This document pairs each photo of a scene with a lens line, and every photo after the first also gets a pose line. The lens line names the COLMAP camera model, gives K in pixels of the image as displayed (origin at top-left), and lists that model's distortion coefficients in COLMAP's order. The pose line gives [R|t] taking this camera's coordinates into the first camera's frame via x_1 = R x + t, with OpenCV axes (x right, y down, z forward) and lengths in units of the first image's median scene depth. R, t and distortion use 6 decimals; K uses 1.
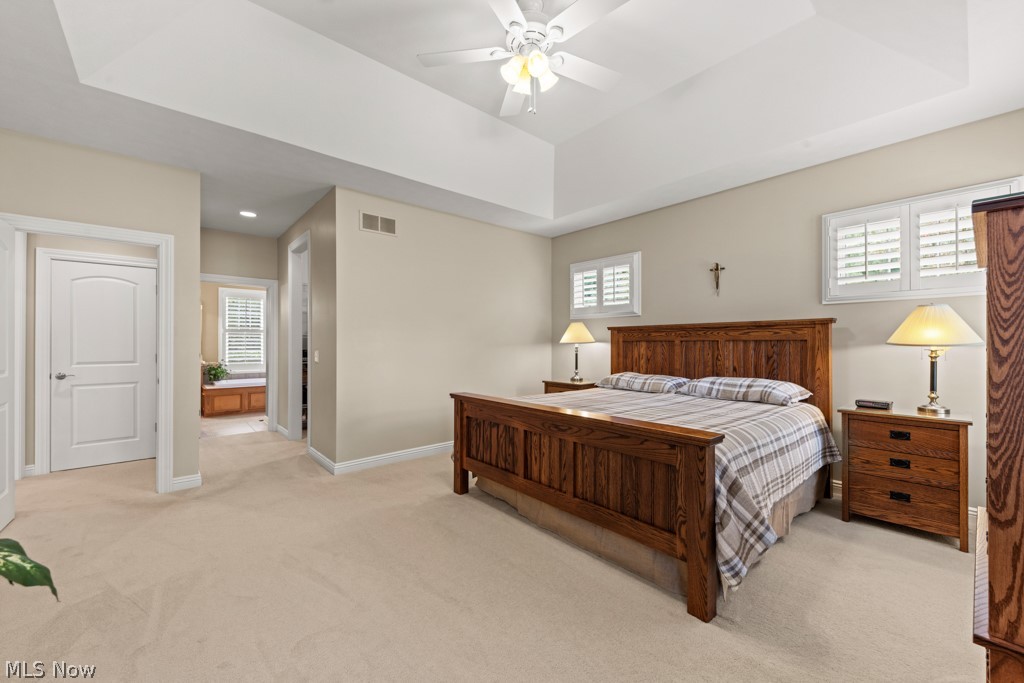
lens RADIAL K [[403.4, 0, 509.3], [0, 403.4, 340.3], [0, 0, 1]] dist [0.002050, -0.000016]
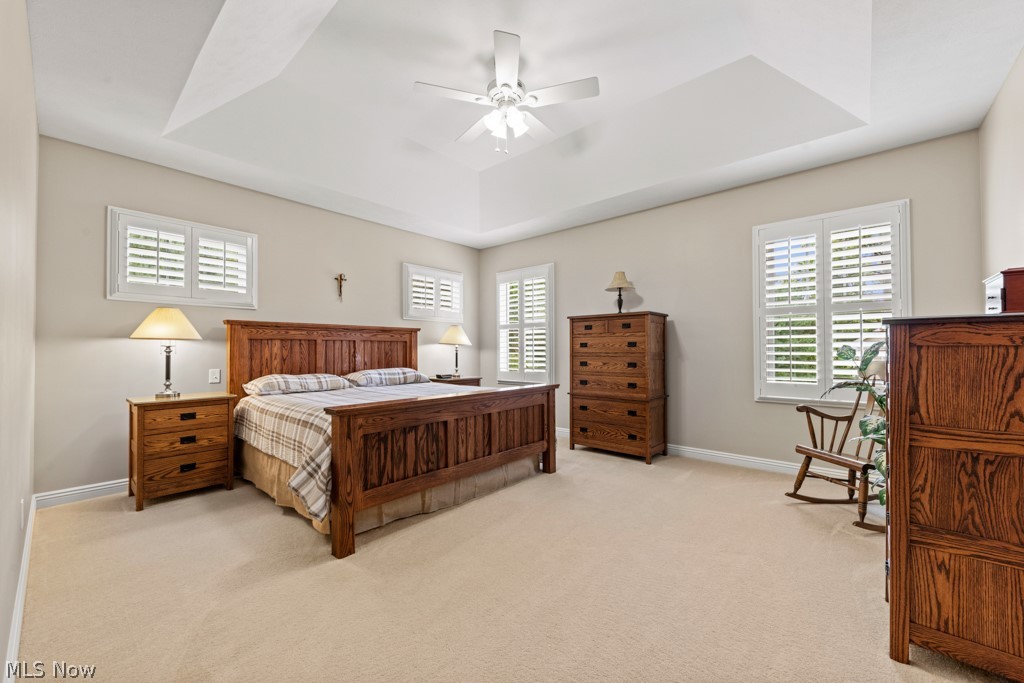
lens RADIAL K [[403.4, 0, 508.8], [0, 403.4, 349.8], [0, 0, 1]] dist [0.002050, -0.000016]
pose [[-0.143280, 0.004160, 0.989673, -0.872134], [-0.003584, 0.999982, -0.004722, 0.038350], [-0.989676, -0.004223, -0.143263, 0.859487]]
